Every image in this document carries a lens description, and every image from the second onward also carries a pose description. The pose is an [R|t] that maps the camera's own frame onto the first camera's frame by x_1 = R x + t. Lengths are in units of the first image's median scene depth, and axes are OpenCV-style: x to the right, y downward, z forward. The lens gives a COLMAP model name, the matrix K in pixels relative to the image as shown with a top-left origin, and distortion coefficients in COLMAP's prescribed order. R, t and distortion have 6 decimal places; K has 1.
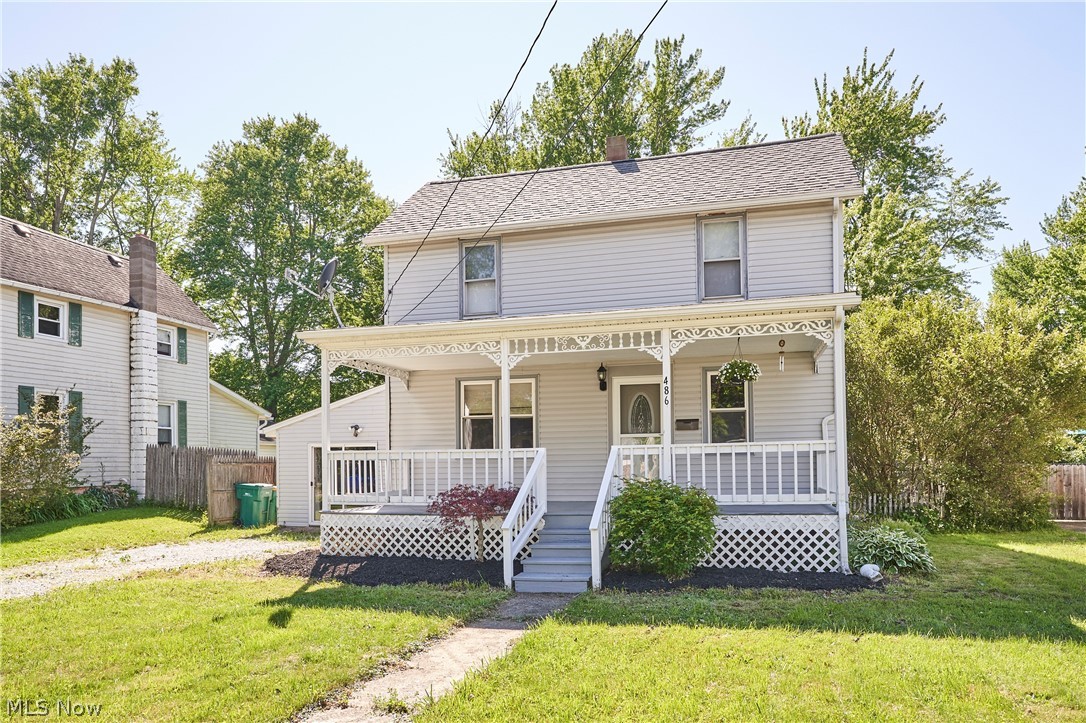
lens RADIAL K [[750.8, 0, 544.9], [0, 750.8, 432.9], [0, 0, 1]] dist [-0.005594, -0.000671]
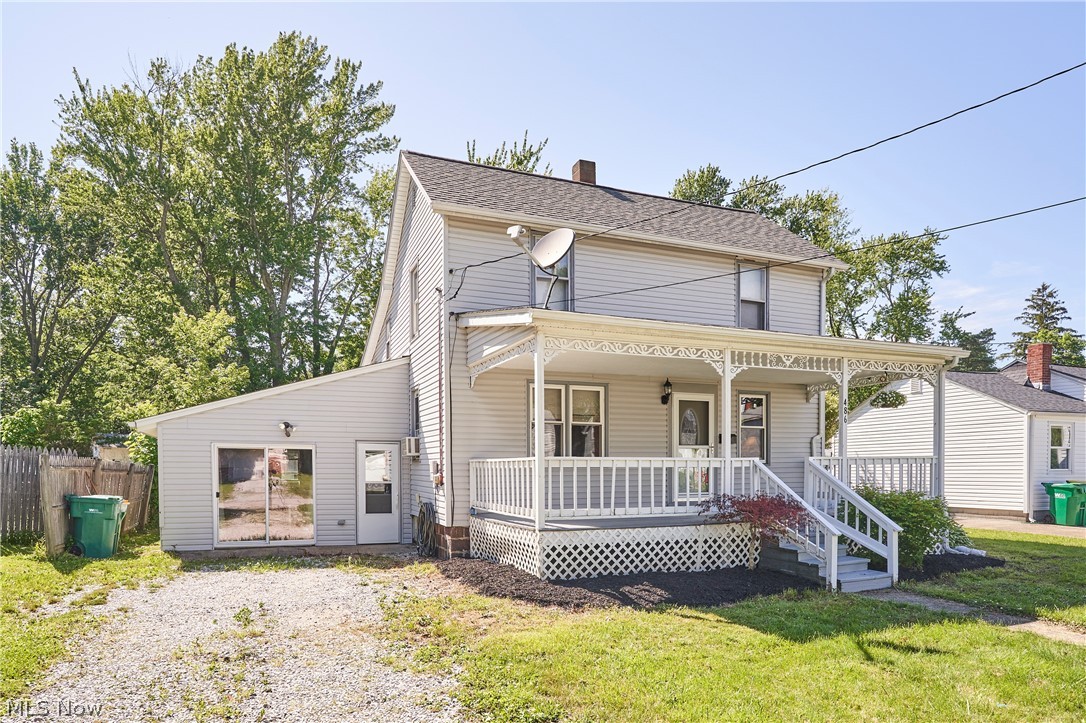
lens RADIAL K [[663.1, 0, 542.4], [0, 663.1, 469.2], [0, 0, 1]] dist [-0.035159, 0.021804]
pose [[0.795295, 0.007179, 0.606180, -0.628185], [-0.031403, 0.999075, 0.029368, 0.014124], [-0.605408, -0.042393, 0.794785, 0.349718]]
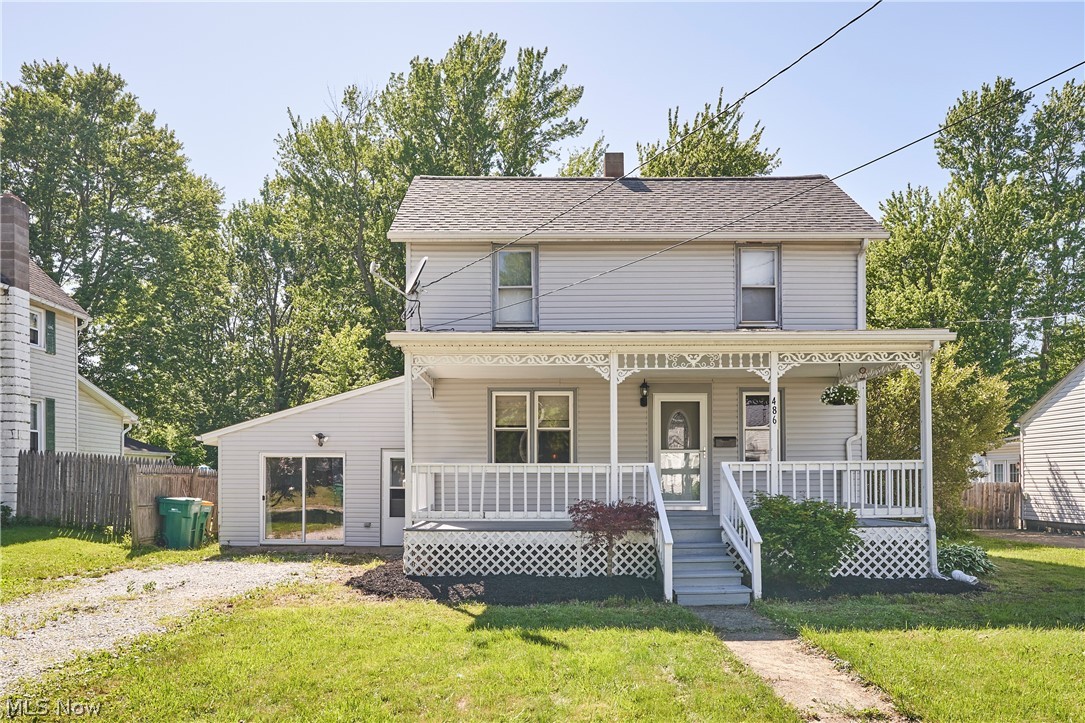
lens RADIAL K [[776.4, 0, 542.8], [0, 776.4, 447.6], [0, 0, 1]] dist [-0.013723, 0.028912]
pose [[0.961733, 0.018701, 0.273348, -0.336062], [-0.019529, 0.999809, 0.000305, 0.001295], [-0.273290, -0.005632, 0.961915, 0.030709]]
